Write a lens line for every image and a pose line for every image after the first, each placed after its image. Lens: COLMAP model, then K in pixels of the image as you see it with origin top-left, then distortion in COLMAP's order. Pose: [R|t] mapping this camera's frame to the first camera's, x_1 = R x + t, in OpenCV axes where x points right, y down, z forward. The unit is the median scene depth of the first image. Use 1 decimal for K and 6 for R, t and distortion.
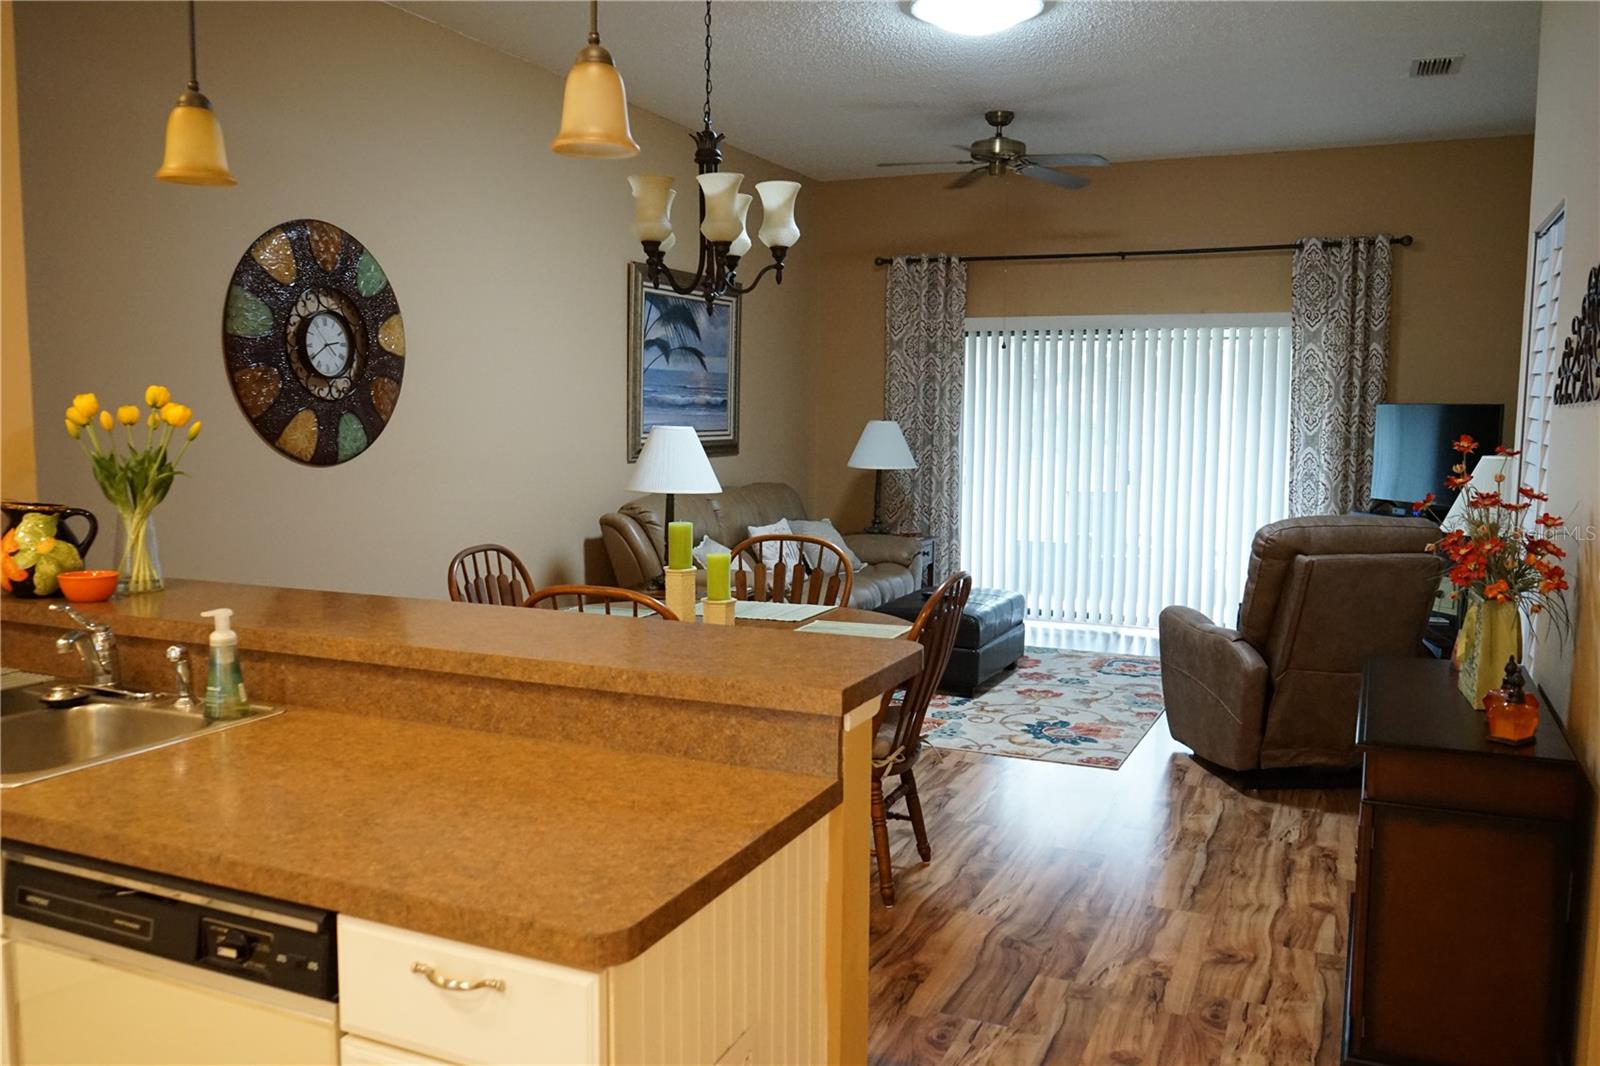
lens RADIAL K [[1259.0, 0, 800.0], [0, 1259.0, 533.0], [0, 0, 1]] dist [-0.018666, 0.004615]
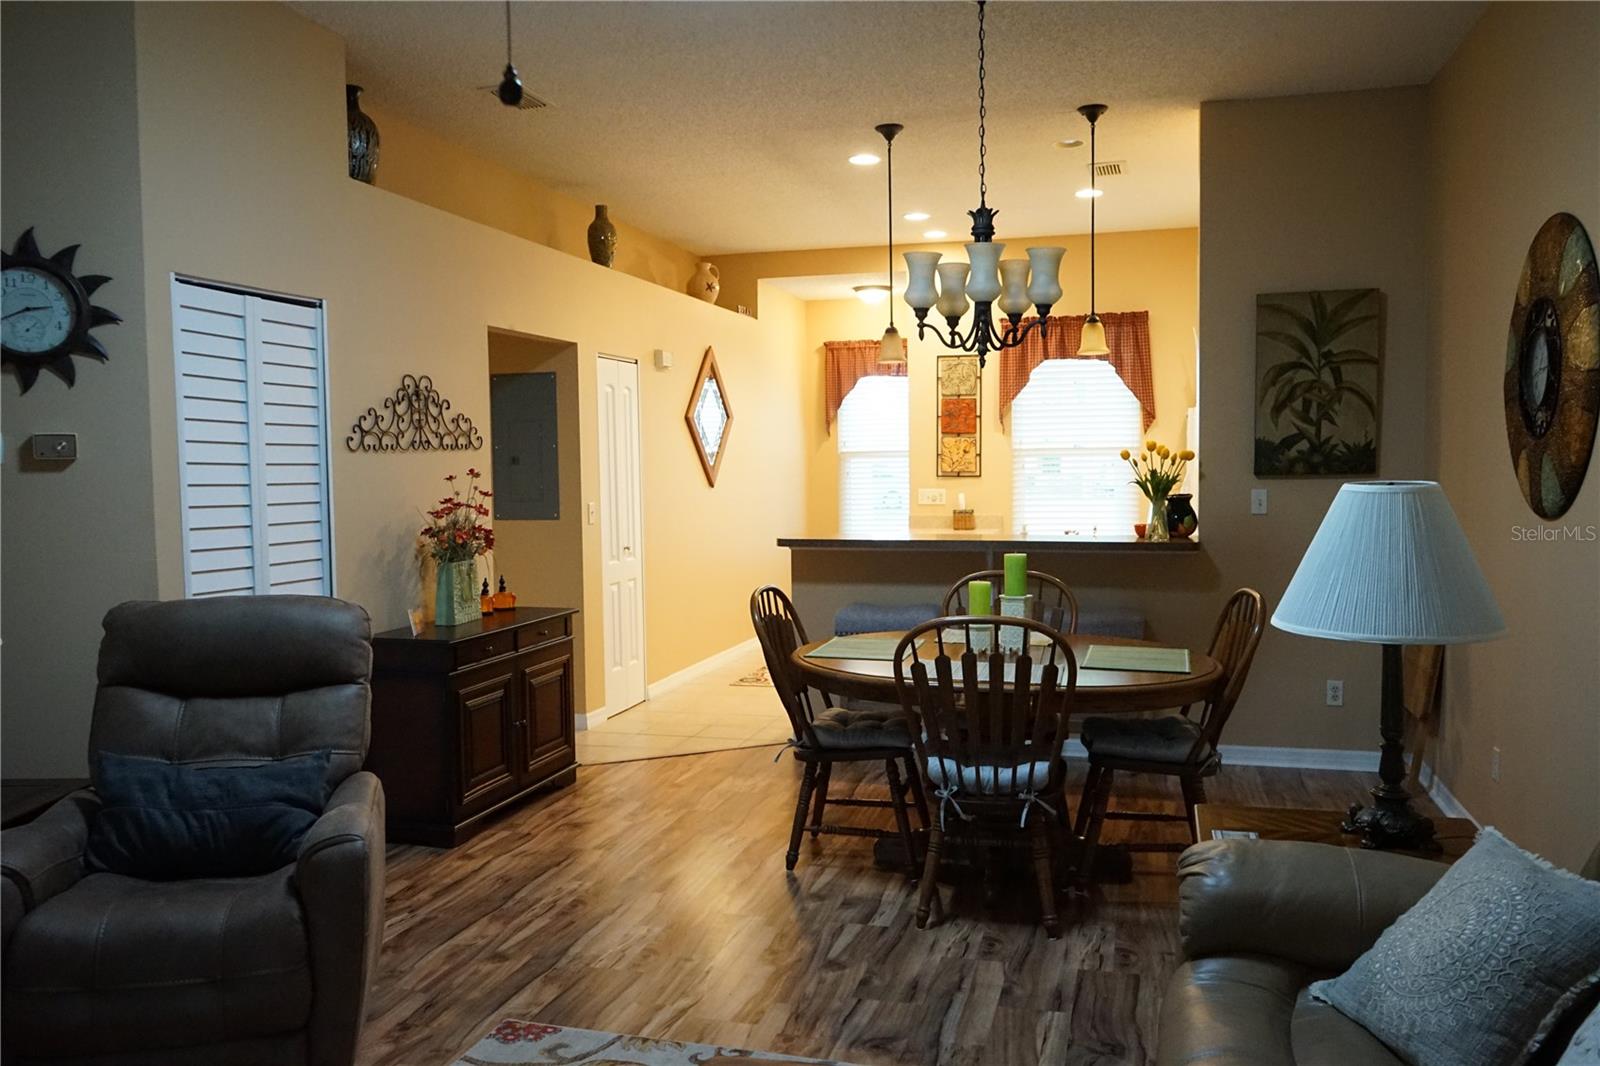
lens RADIAL K [[1259.0, 0, 800.0], [0, 1259.0, 533.0], [0, 0, 1]] dist [-0.018666, 0.004615]
pose [[-0.988509, 0.012232, -0.150666, 0.251007], [-0.011062, 0.988195, 0.152800, -0.189303], [0.150756, 0.152710, -0.976705, 2.011379]]
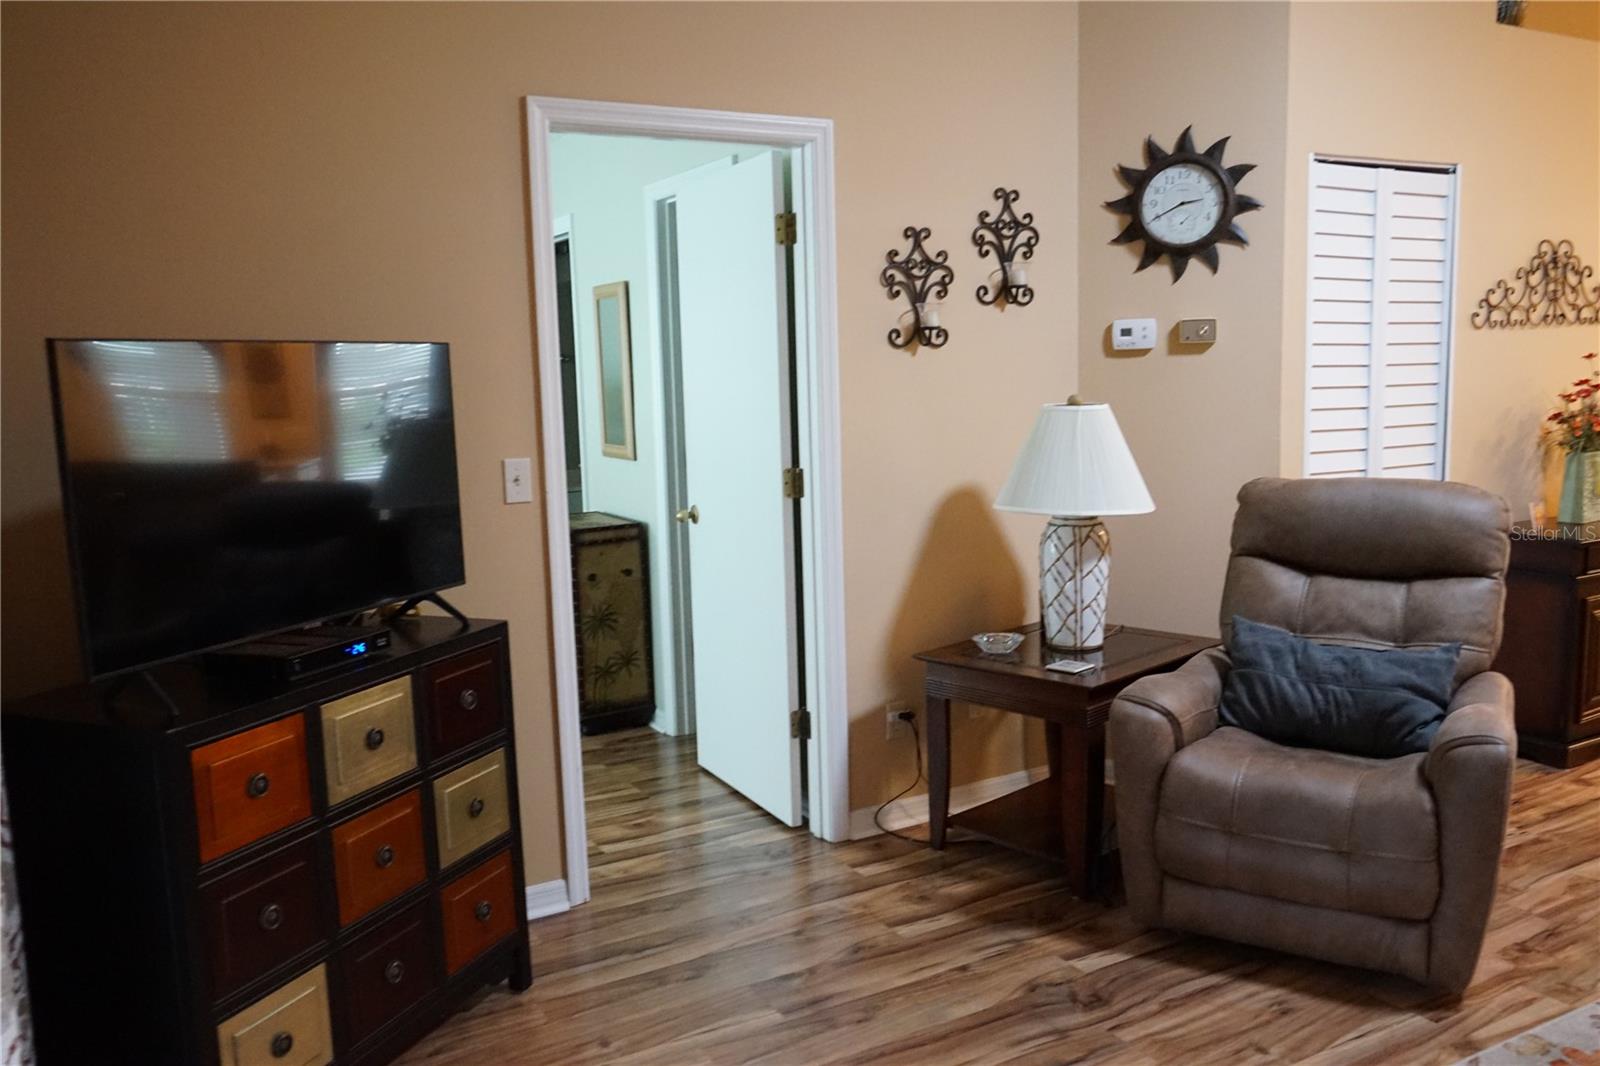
lens RADIAL K [[1259.0, 0, 800.0], [0, 1259.0, 533.0], [0, 0, 1]] dist [-0.018666, 0.004615]
pose [[-0.804912, -0.059648, 0.590389, 0.305270], [0.083853, 0.973518, 0.212677, -0.188067], [-0.587440, 0.220692, -0.778595, 2.017979]]
